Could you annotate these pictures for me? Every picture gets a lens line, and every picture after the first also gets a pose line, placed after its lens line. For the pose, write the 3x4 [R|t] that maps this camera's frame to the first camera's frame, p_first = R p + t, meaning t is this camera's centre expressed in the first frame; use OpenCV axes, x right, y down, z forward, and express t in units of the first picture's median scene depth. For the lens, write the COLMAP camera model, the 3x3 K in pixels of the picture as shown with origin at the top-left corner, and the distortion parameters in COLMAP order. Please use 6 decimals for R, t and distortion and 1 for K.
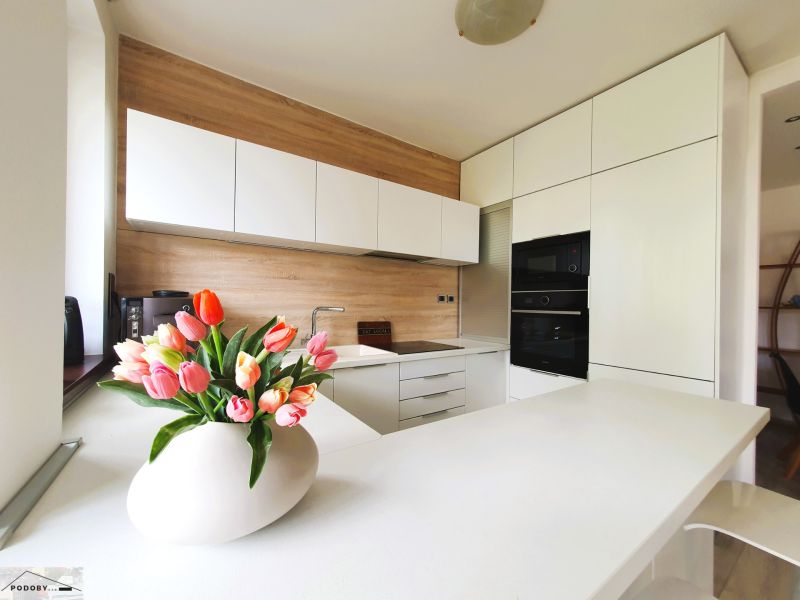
lens RADIAL K [[315.4, 0, 398.0], [0, 315.4, 302.6], [0, 0, 1]] dist [0.008154, -0.000139]
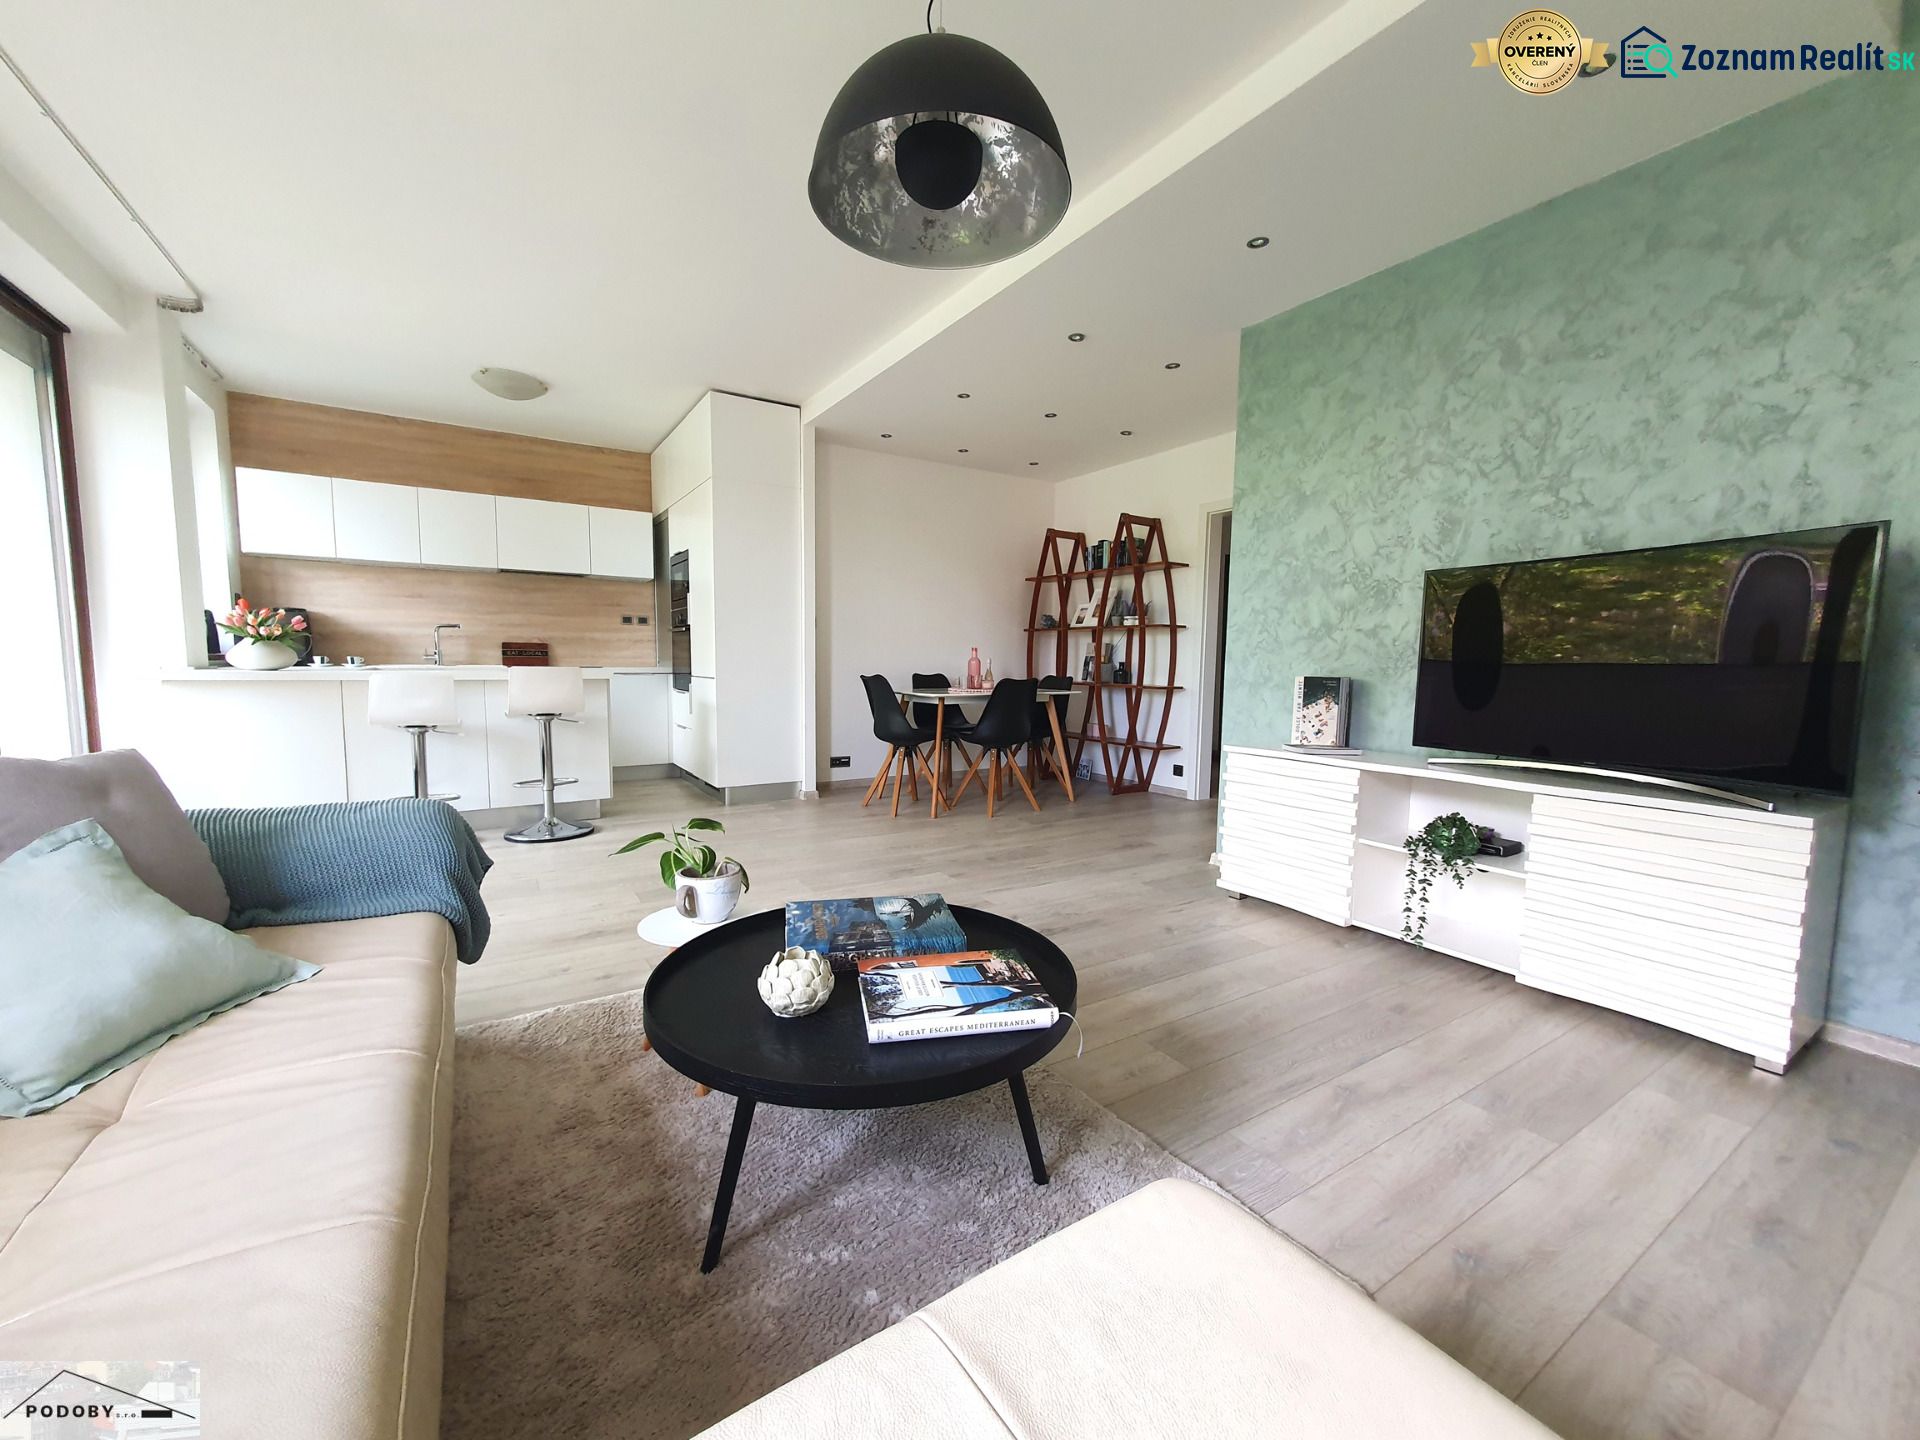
lens RADIAL K [[757.0, 0, 955.3], [0, 757.0, 726.2], [0, 0, 1]] dist [0.008154, -0.000139]
pose [[0.999419, -0.000430, -0.034072, 1.352555], [0.003545, 0.995806, 0.091421, 0.111307], [0.033890, -0.091489, 0.995229, -1.297559]]
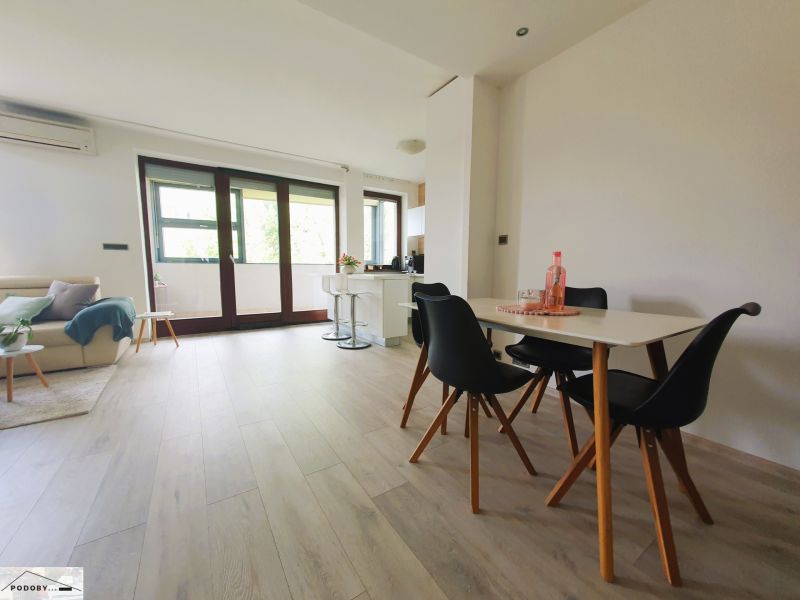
lens RADIAL K [[315.4, 0, 398.0], [0, 315.4, 302.6], [0, 0, 1]] dist [0.008154, -0.000139]
pose [[-0.020435, 0.088272, -0.995887, 1.993120], [-0.004818, 0.996075, 0.088387, 0.135542], [0.999780, 0.006604, -0.019930, 0.572853]]
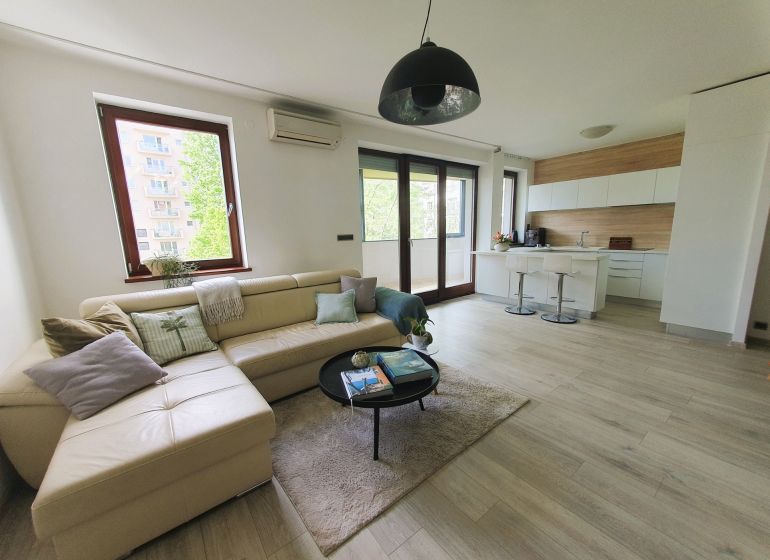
lens RADIAL K [[305.9, 0, 384.6], [0, 305.9, 282.0], [0, 0, 1]] dist [0.015221, 0.000144]
pose [[0.058874, 0.151707, -0.986671, 2.039148], [0.027431, 0.987766, 0.153512, -0.005040], [0.997888, -0.036104, 0.053992, -0.755647]]
